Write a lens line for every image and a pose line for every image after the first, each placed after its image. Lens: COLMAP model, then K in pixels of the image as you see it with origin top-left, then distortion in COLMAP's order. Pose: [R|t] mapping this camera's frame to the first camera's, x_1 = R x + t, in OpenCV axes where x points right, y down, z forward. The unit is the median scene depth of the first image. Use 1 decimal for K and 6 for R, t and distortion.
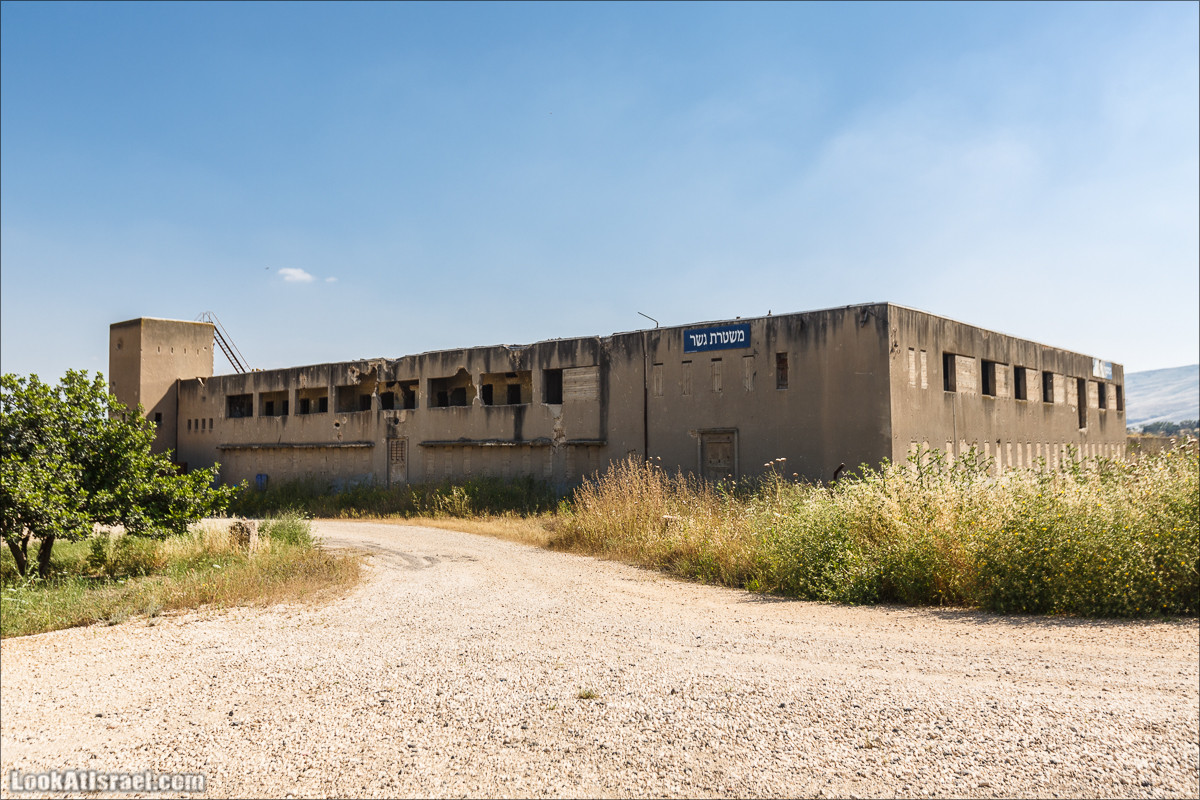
lens RADIAL K [[972.5, 0, 598.2], [0, 972.5, 400.8], [0, 0, 1]] dist [-0.008009, -0.001187]
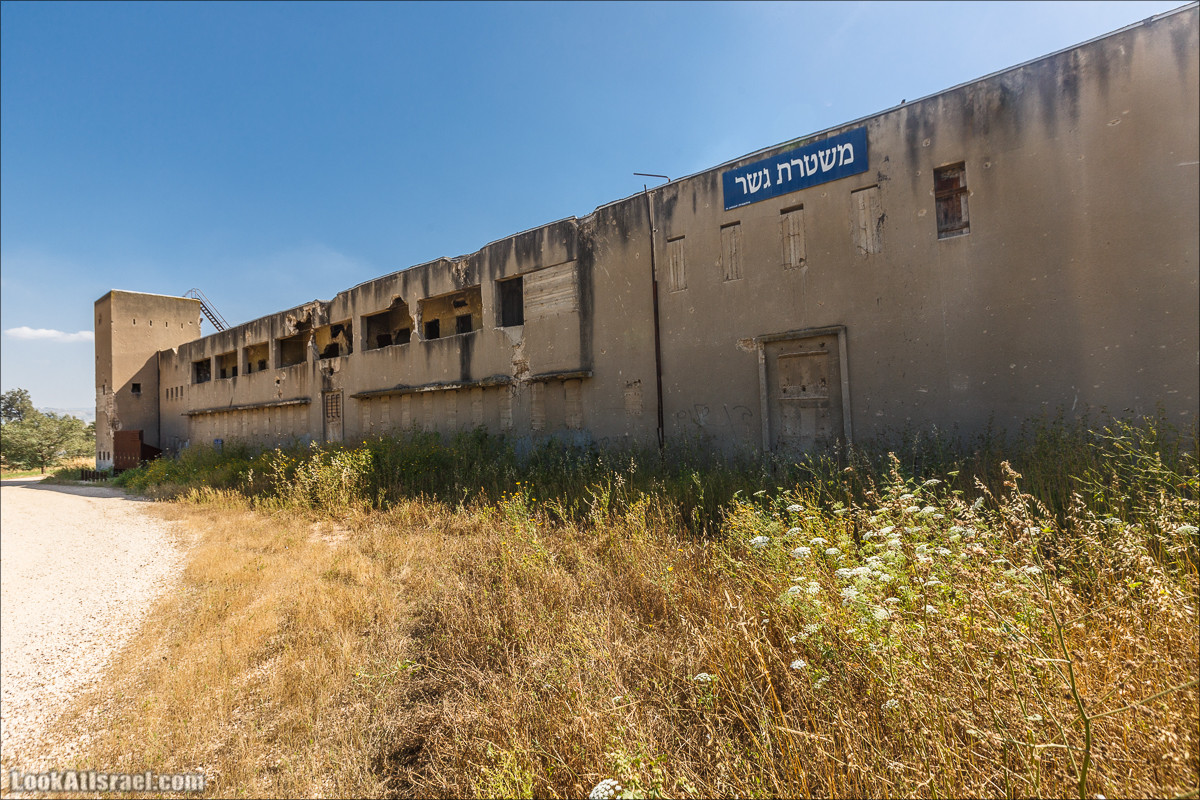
lens RADIAL K [[547.1, 0, 601.9], [0, 547.1, 397.3], [0, 0, 1]] dist [-0.000595, 0.000083]
pose [[0.996060, -0.032064, 0.082679, -0.014788], [0.030610, 0.999355, 0.018790, 0.048630], [-0.083228, -0.016185, 0.996399, 0.587004]]
